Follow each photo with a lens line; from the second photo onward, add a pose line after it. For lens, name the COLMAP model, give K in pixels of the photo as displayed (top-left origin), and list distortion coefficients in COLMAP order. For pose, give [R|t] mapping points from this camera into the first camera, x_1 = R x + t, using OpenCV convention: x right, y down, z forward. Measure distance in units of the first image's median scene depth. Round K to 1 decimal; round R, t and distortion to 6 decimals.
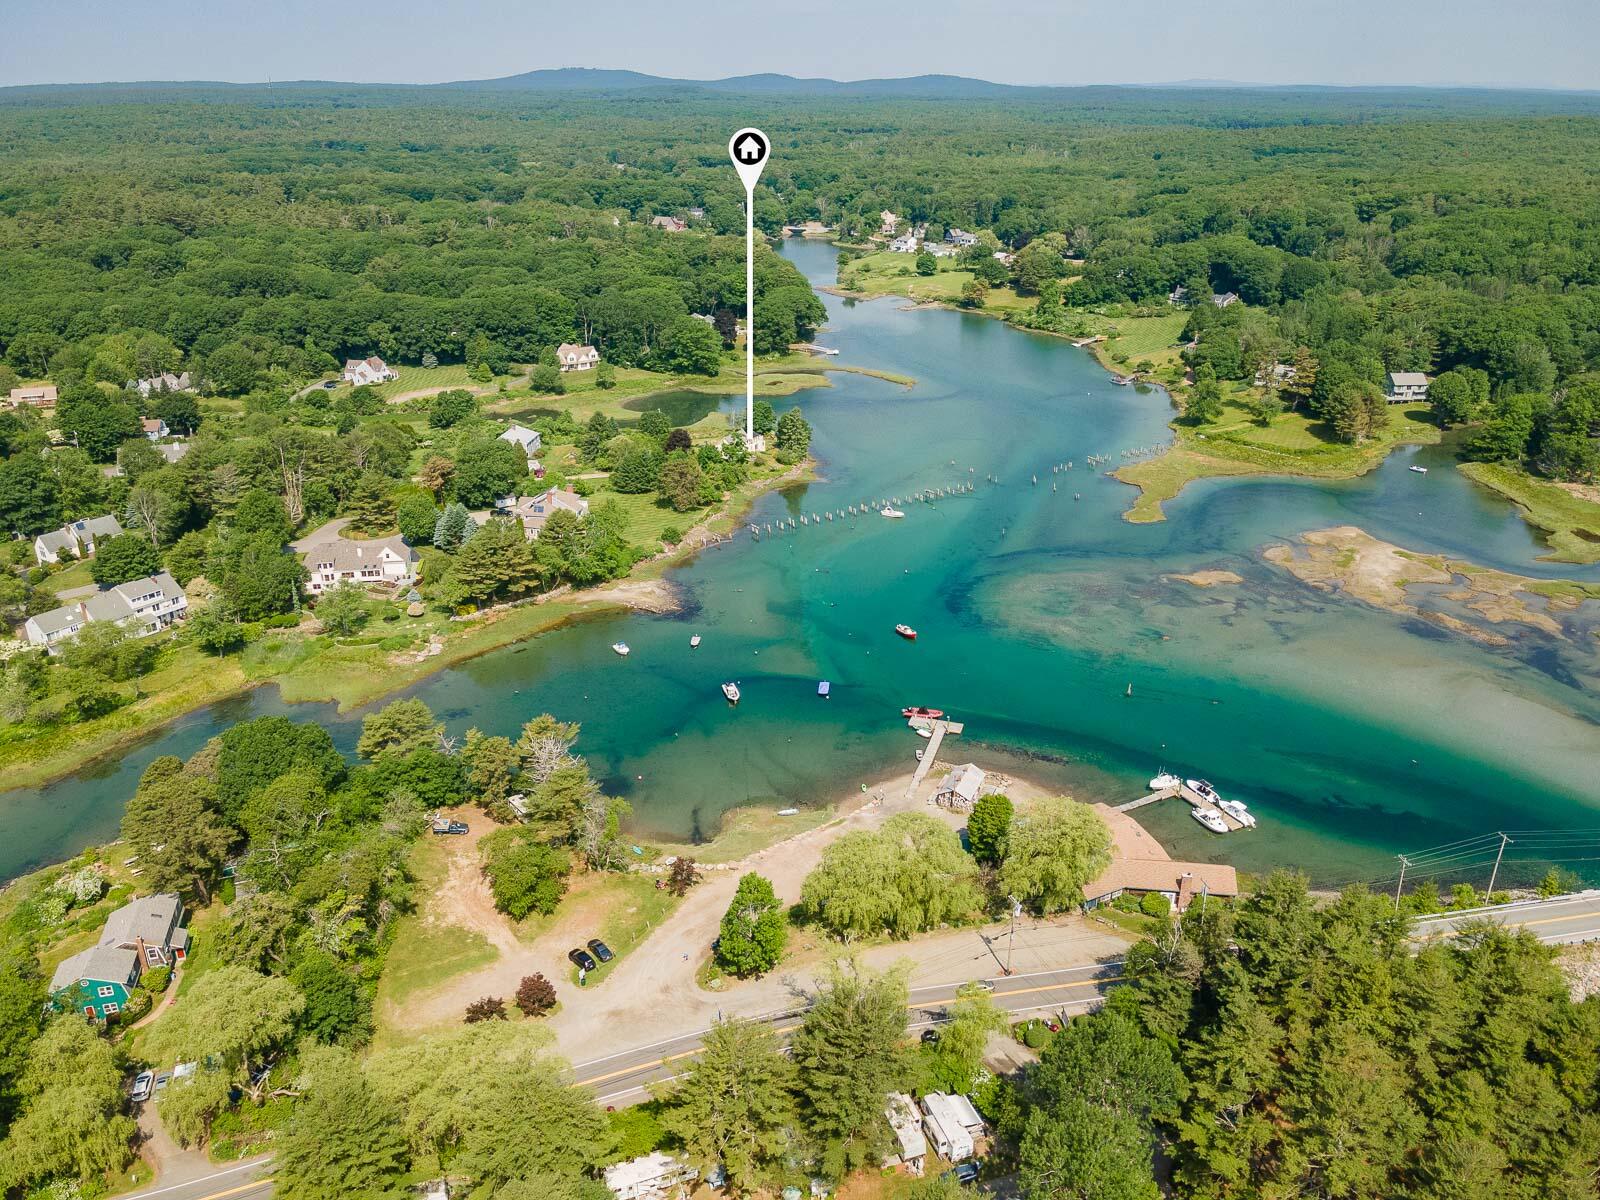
lens RADIAL K [[1199.1, 0, 801.5], [0, 1199.1, 591.1], [0, 0, 1]] dist [-0.013848, 0.034515]
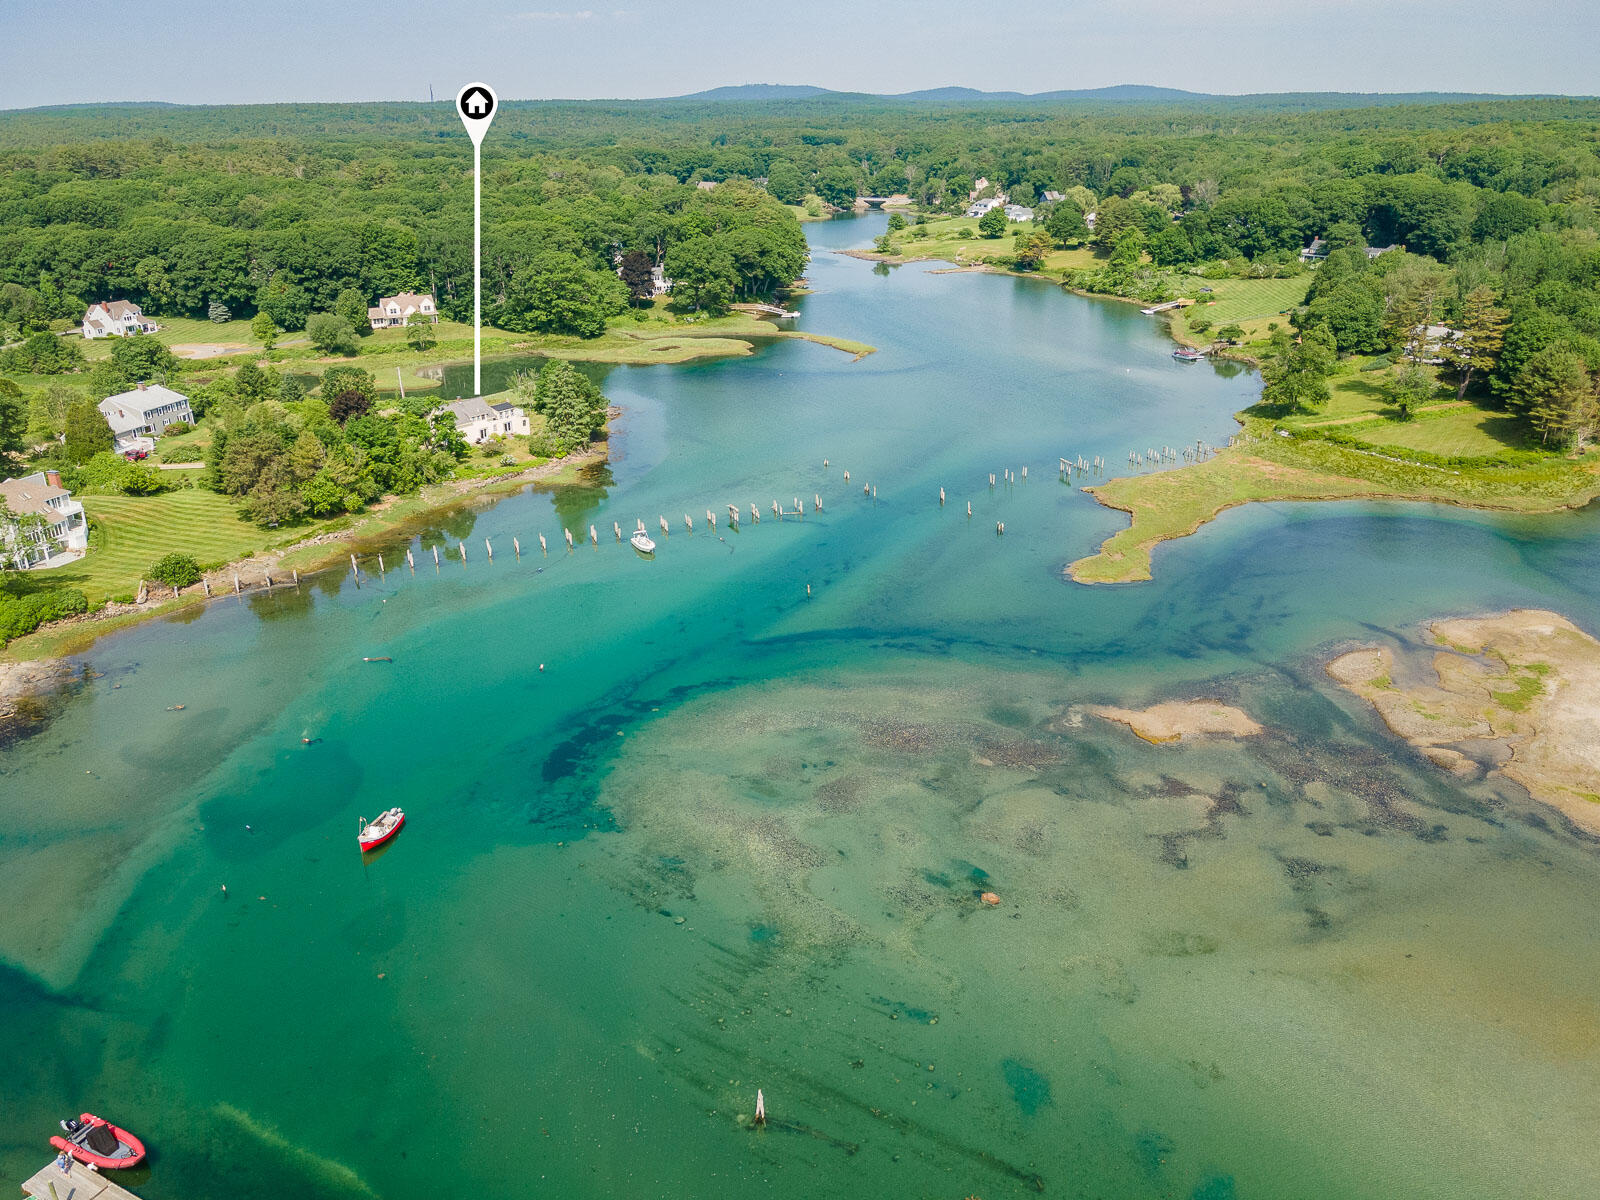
lens RADIAL K [[1199.1, 0, 797.0], [0, 1199.1, 593.6], [0, 0, 1]] dist [-0.013848, 0.034515]
pose [[0.987693, 0.046287, -0.149399, 0.164022], [-0.048590, 0.998749, -0.011803, -0.028389], [0.148665, 0.018918, 0.988707, 0.336128]]
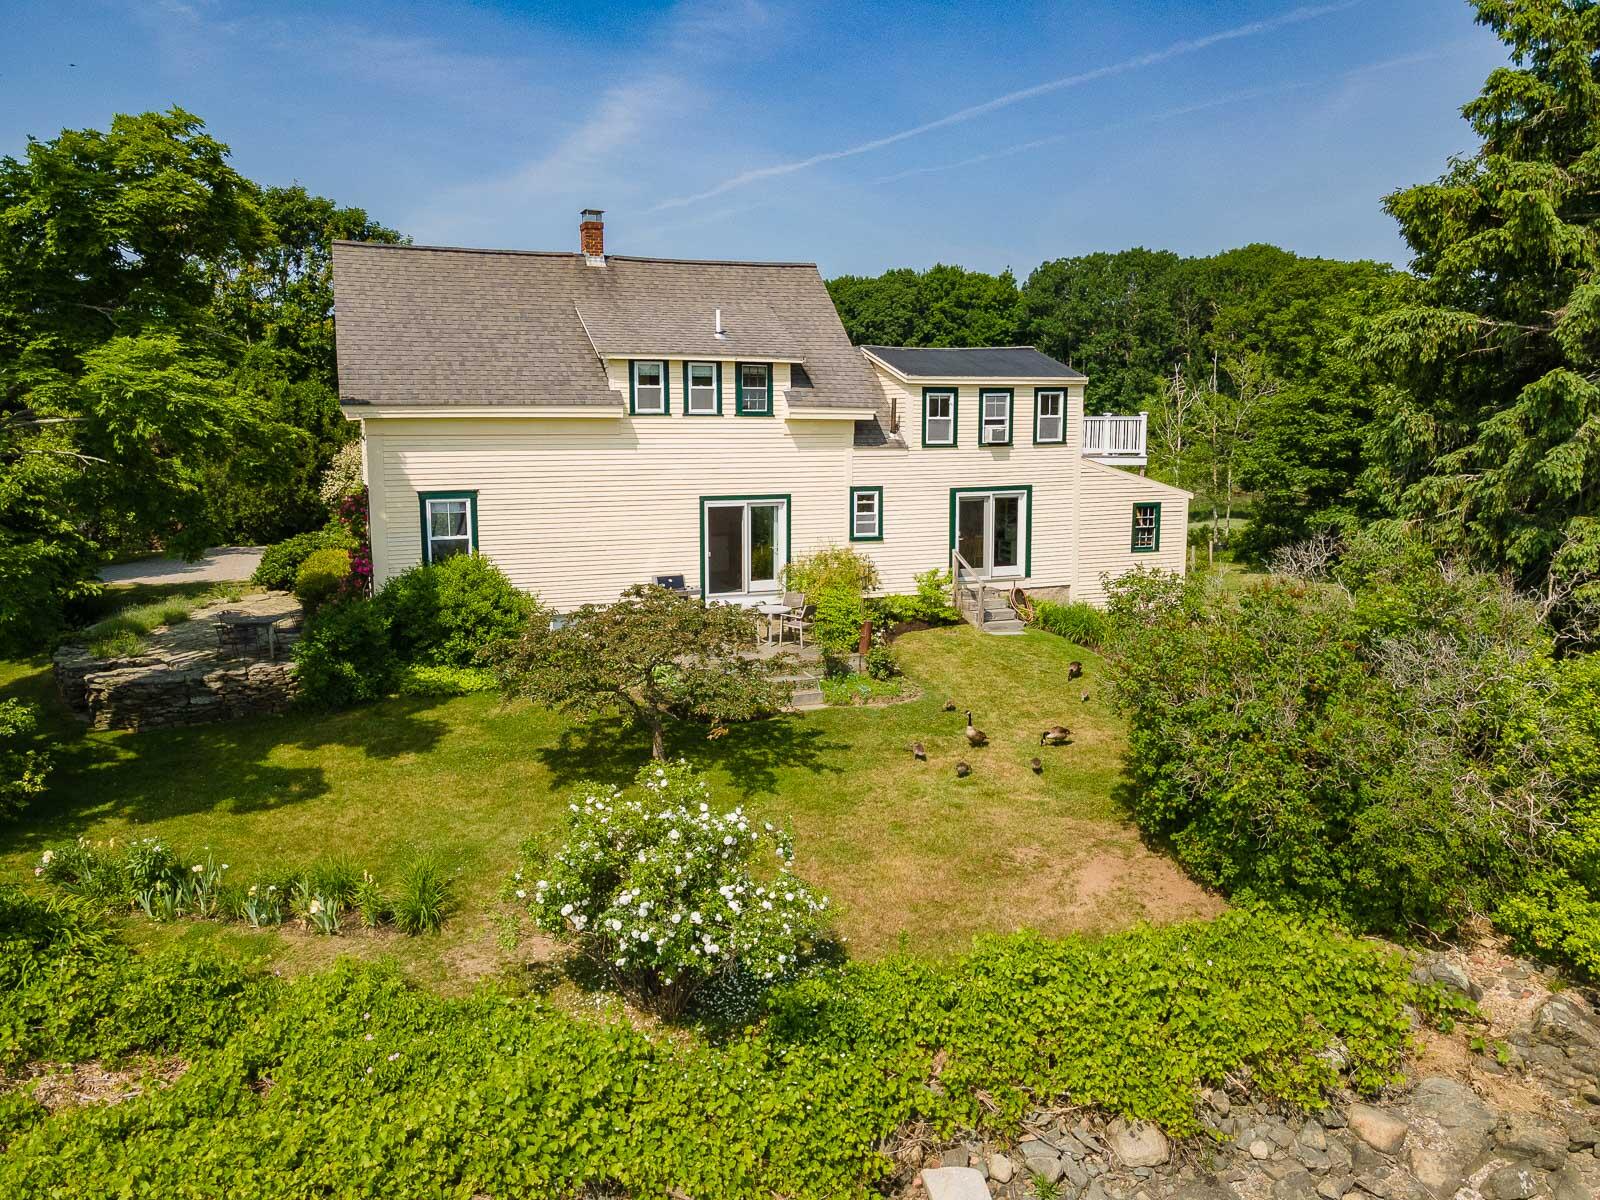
lens RADIAL K [[1199.1, 0, 804.6], [0, 1199.1, 593.3], [0, 0, 1]] dist [-0.013848, 0.034515]
pose [[0.755260, 0.088001, -0.649490, 0.000691], [-0.250051, 0.954682, -0.161419, -0.082591], [0.605852, 0.284319, 0.743038, 0.756606]]
